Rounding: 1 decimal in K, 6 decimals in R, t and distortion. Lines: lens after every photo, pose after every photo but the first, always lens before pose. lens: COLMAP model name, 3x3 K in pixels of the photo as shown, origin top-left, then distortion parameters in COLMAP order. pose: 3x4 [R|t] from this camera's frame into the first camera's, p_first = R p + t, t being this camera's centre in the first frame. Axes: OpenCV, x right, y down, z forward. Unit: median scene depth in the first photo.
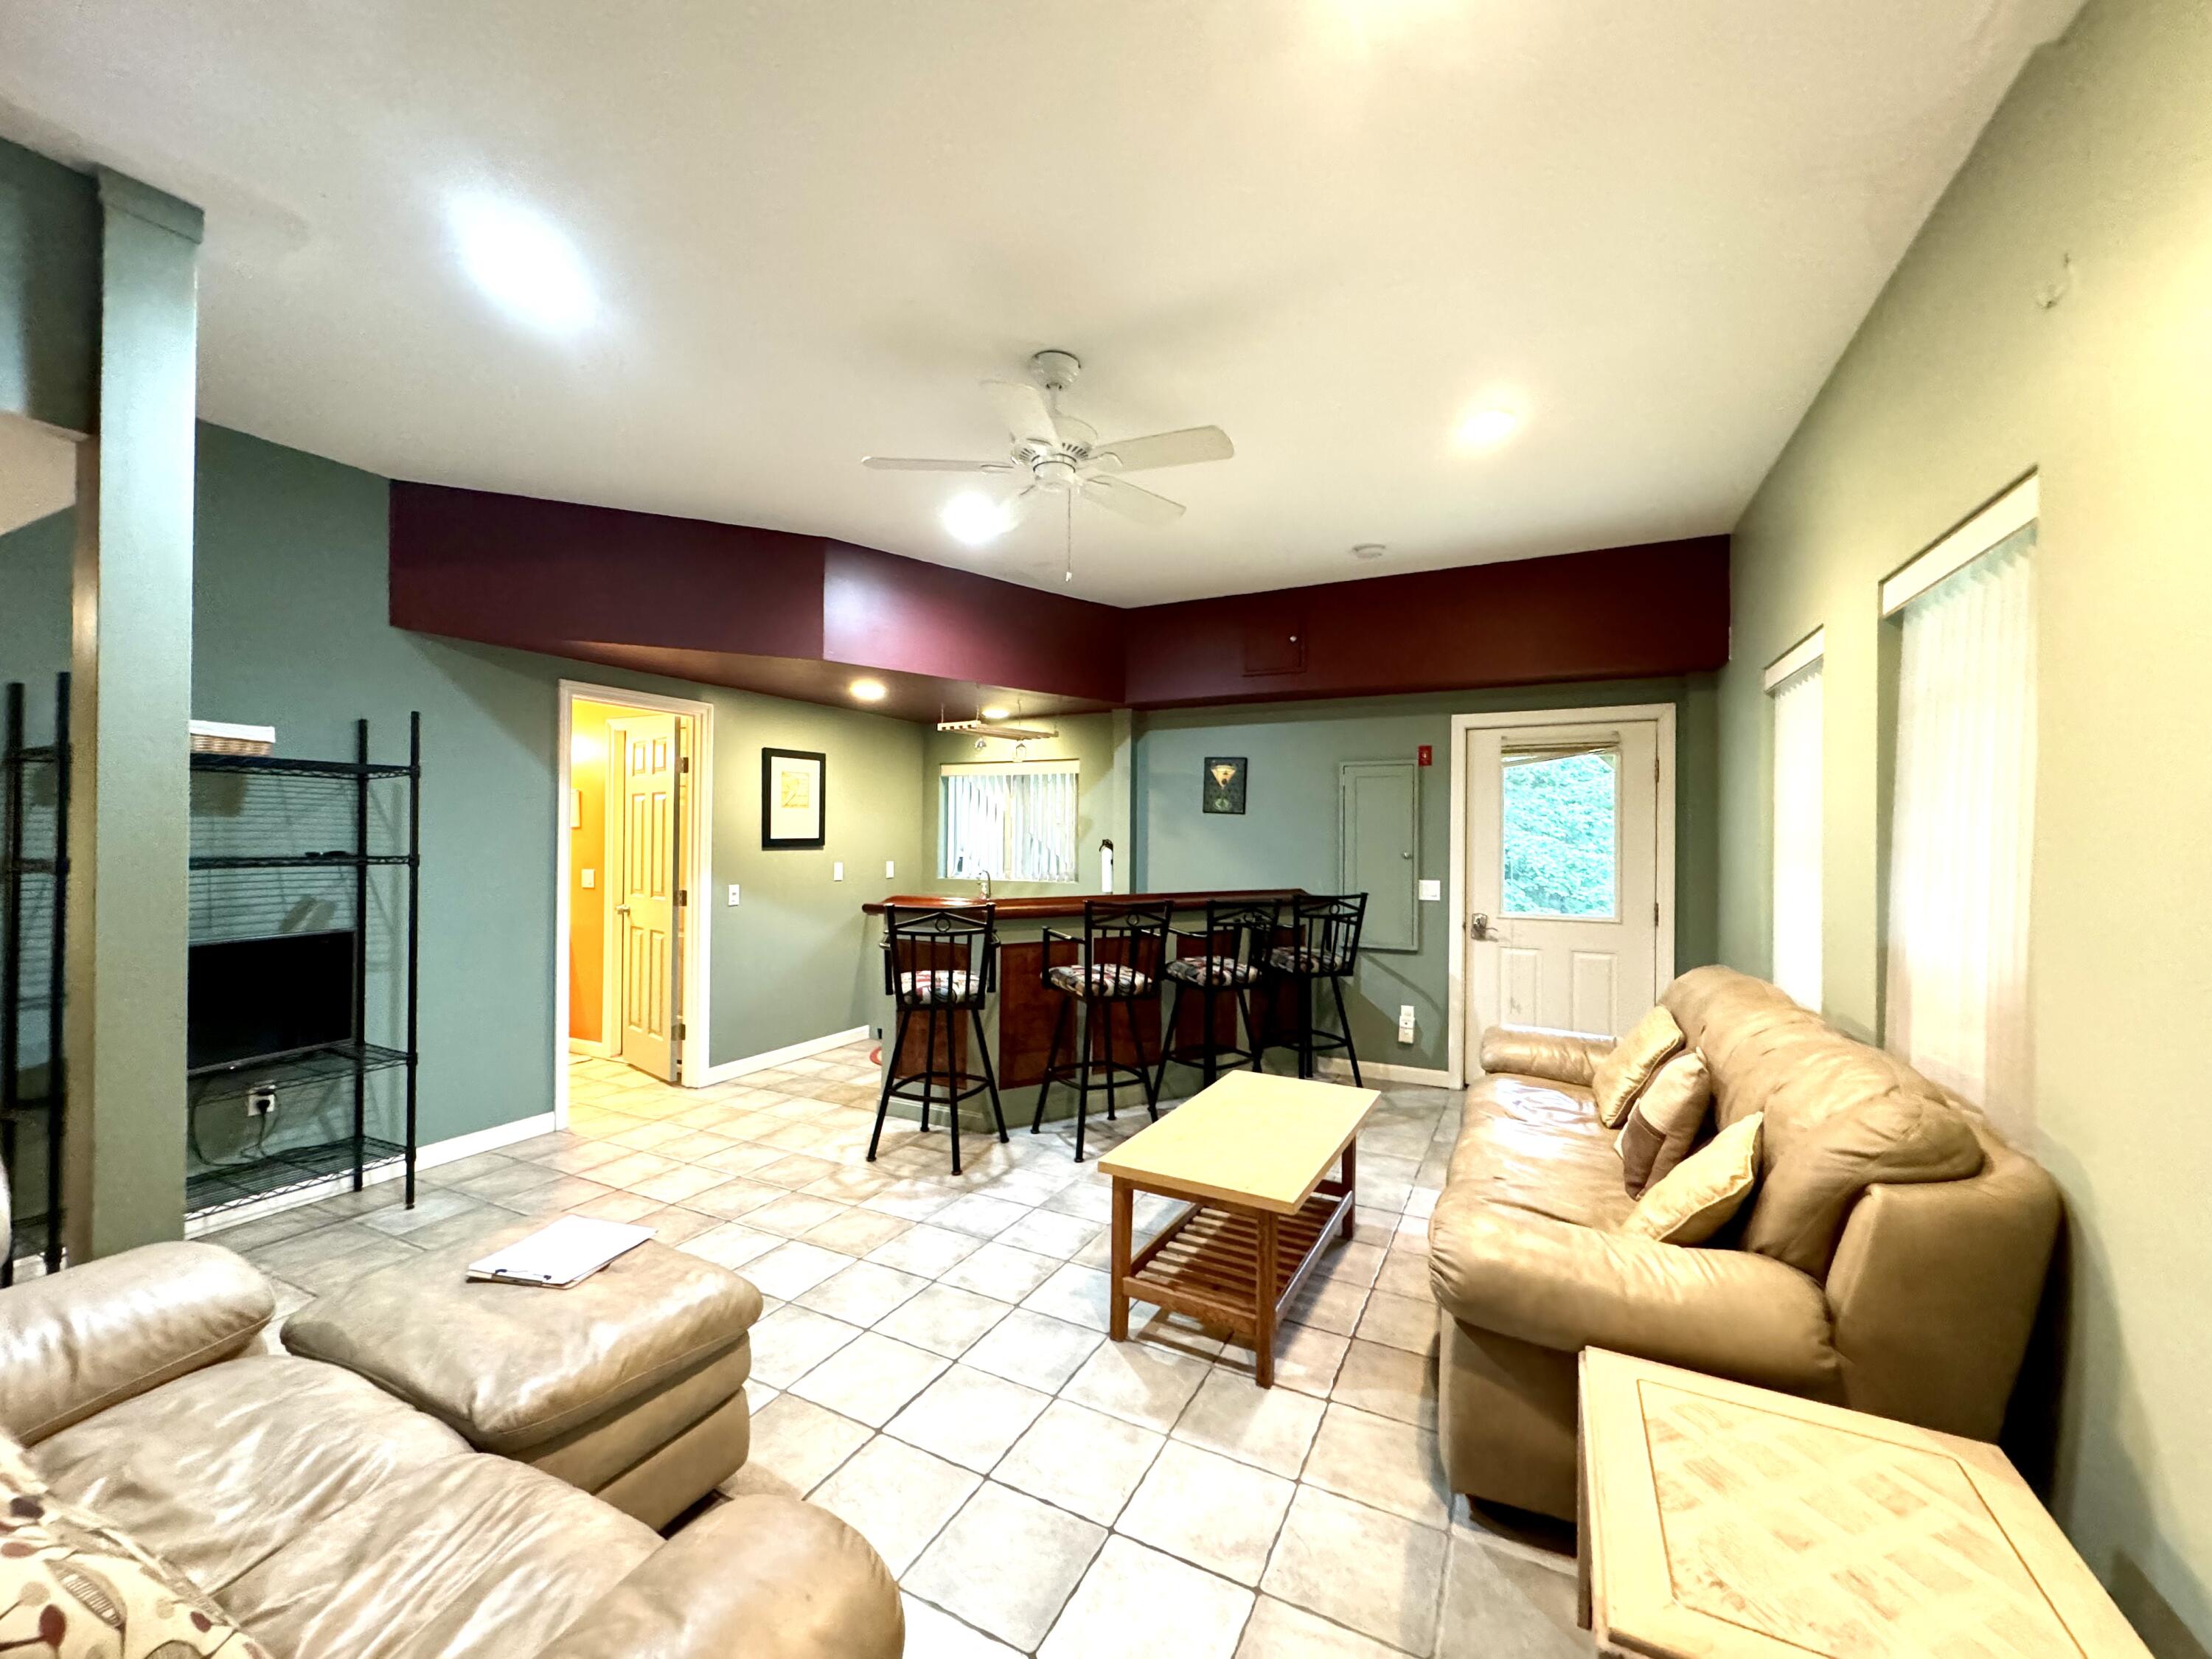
lens RADIAL K [[872.0, 0, 1106.0], [0, 872.0, 829.5], [0, 0, 1]] dist [0.000228, 0.000021]
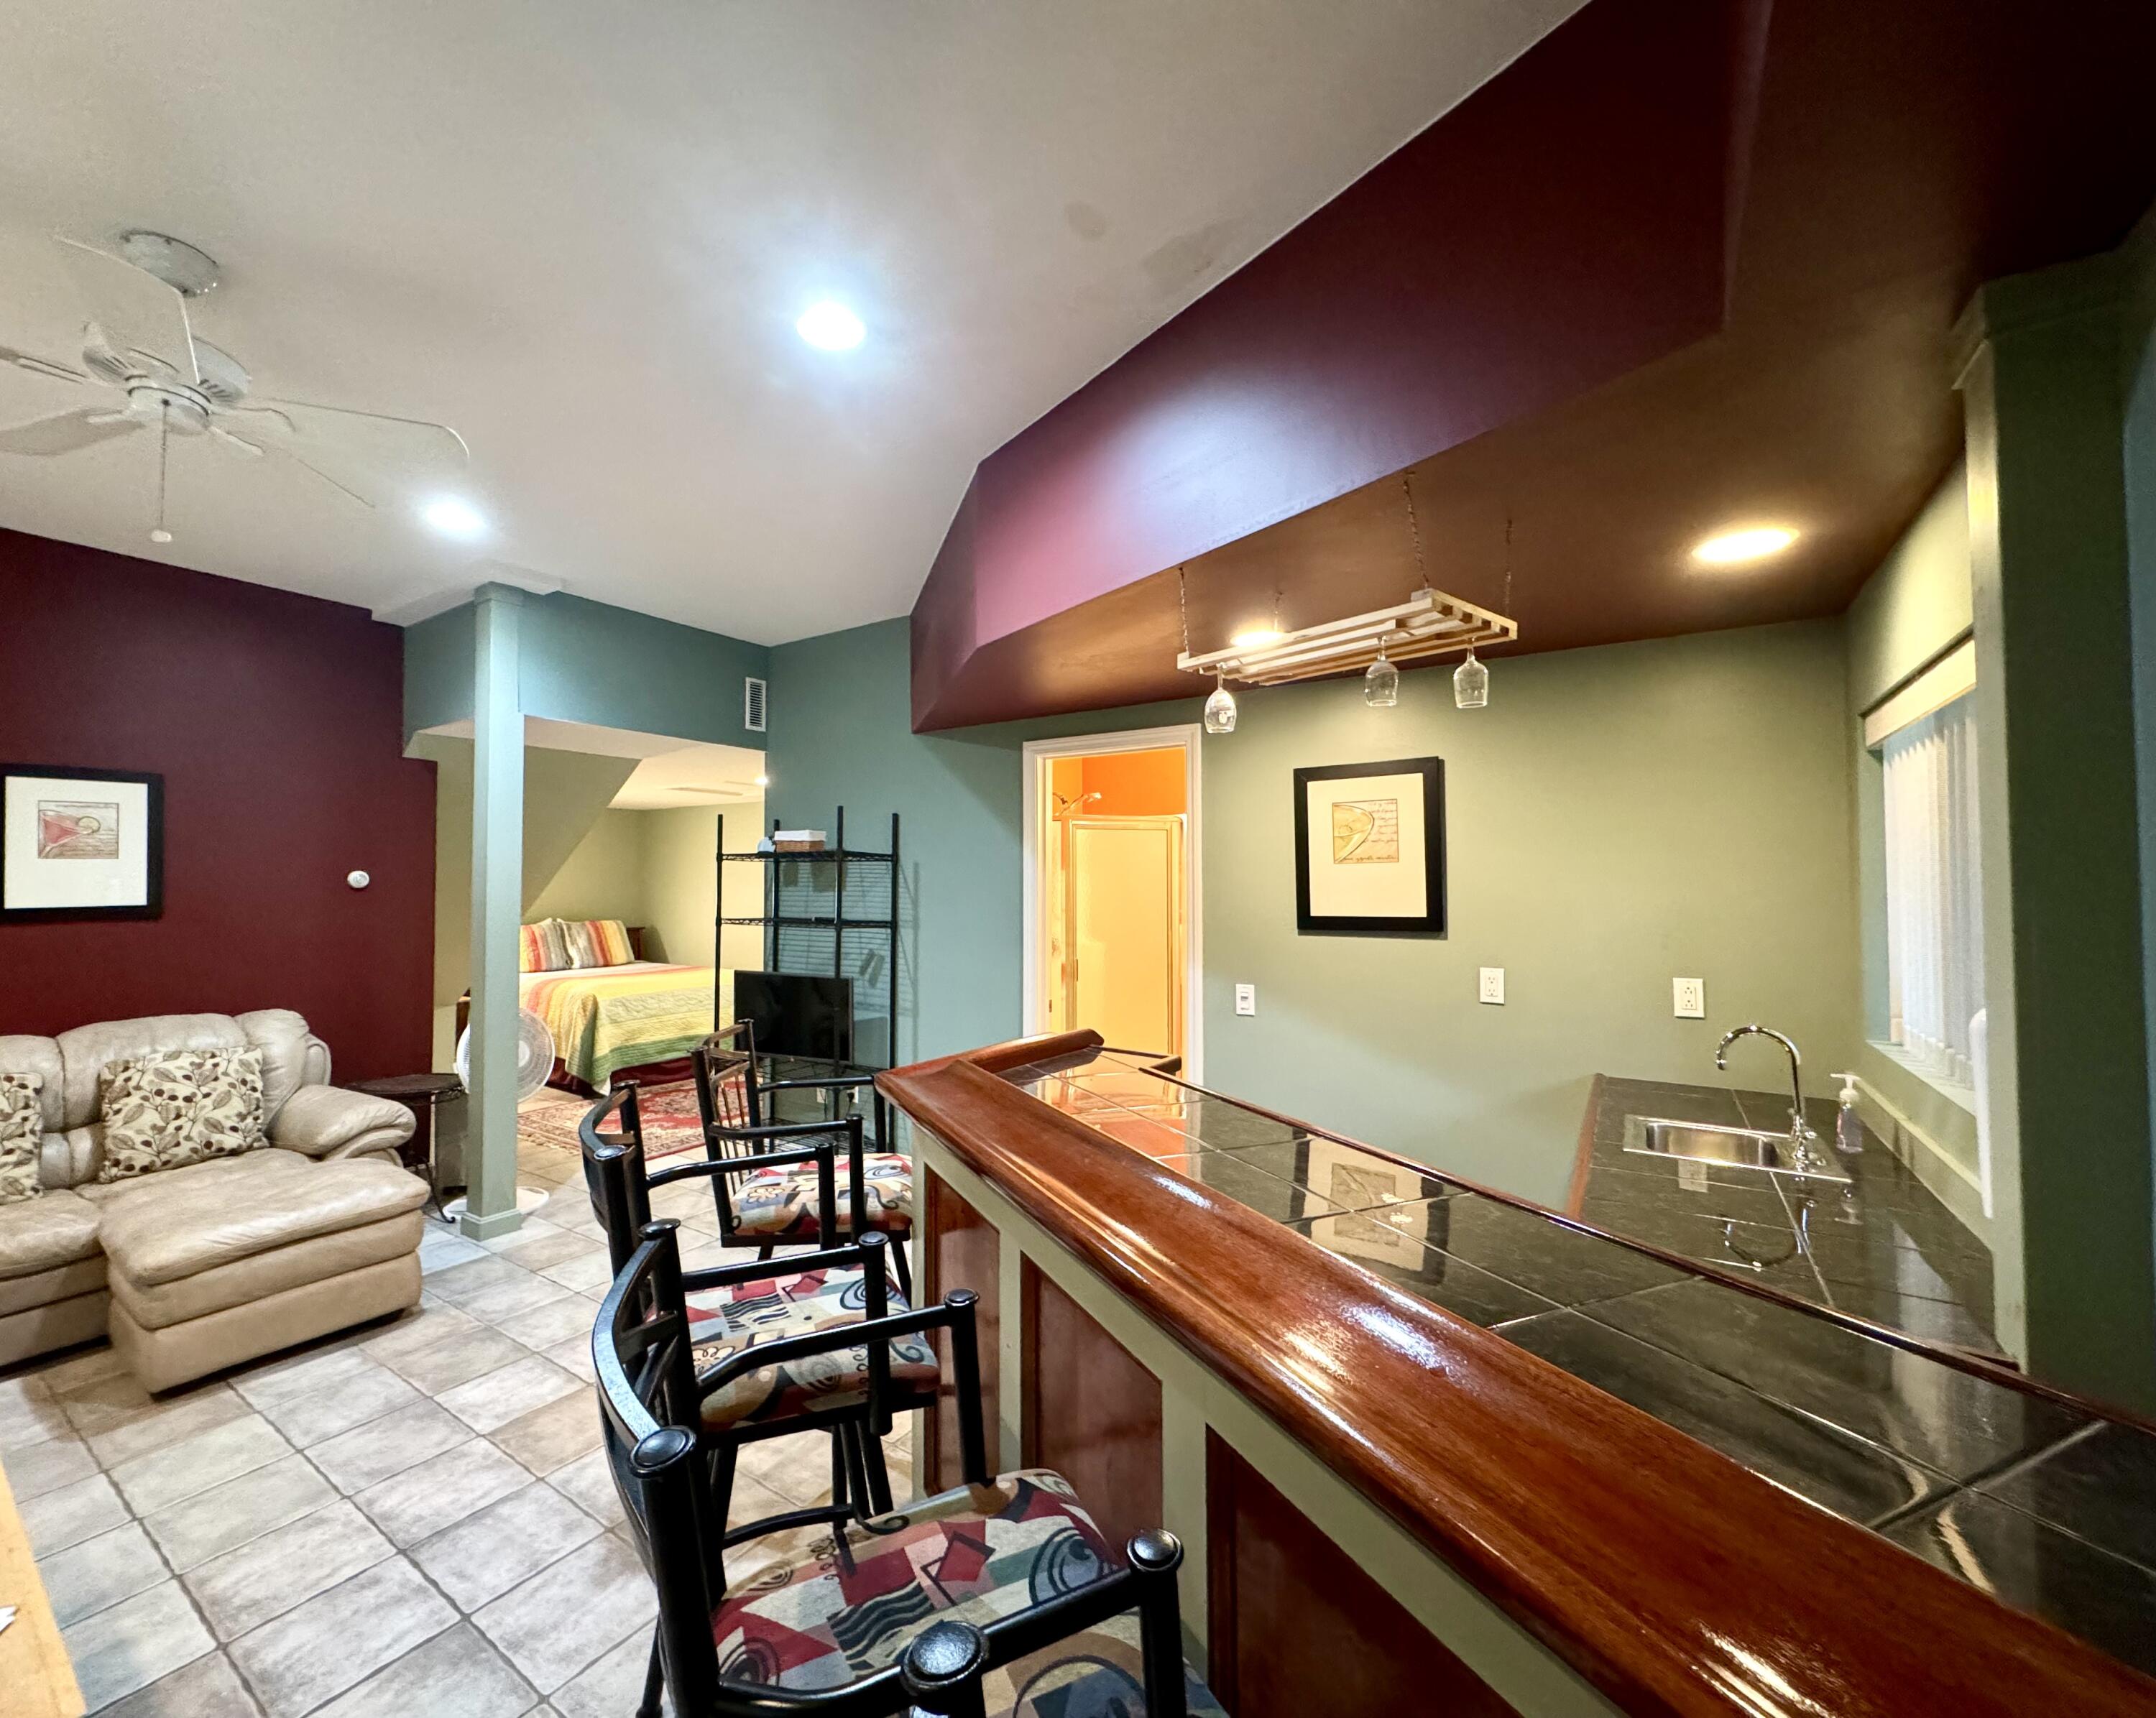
lens RADIAL K [[855.0, 0, 1078.0], [0, 855.0, 859.0], [0, 0, 1]] dist [-0.000219, 0.000000]
pose [[-0.110025, -0.037844, -0.993208, 0.237020], [0.004768, 0.999243, -0.038602, -0.007200], [0.993917, -0.008983, -0.109761, 0.945608]]
